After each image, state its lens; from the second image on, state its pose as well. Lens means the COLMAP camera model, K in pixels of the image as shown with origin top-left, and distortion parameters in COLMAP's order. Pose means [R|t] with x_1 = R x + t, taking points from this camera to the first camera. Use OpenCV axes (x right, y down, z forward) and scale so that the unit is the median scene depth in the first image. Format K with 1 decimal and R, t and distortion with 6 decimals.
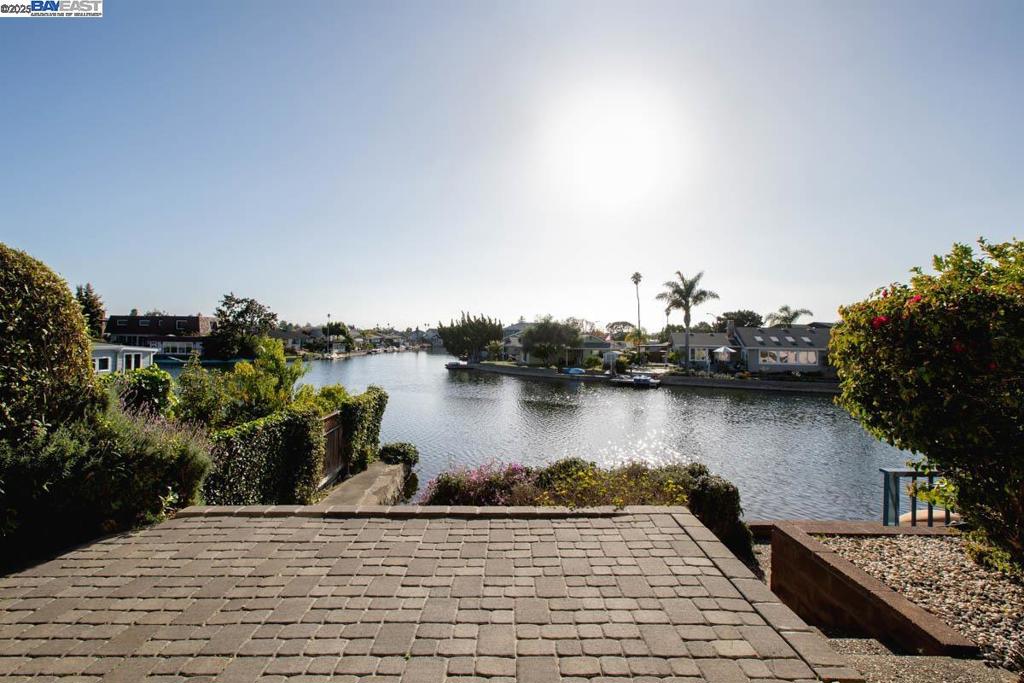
lens RADIAL K [[474.5, 0, 512.0], [0, 474.5, 341.5], [0, 0, 1]] dist [0.002622, 0.000264]
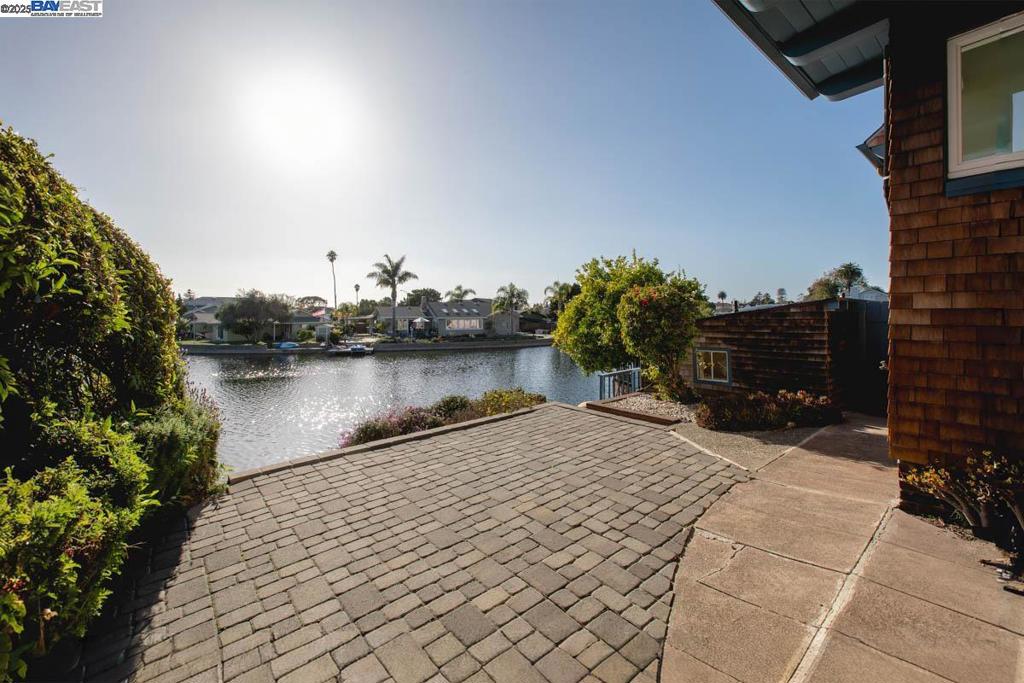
lens RADIAL K [[438.4, 0, 512.0], [0, 438.4, 341.5], [0, 0, 1]] dist [0.000090, -0.000088]
pose [[0.745419, -0.061412, 0.663761, -0.145824], [0.020418, 0.997384, 0.069349, -0.001358], [-0.666283, -0.038141, 0.744723, -0.025478]]
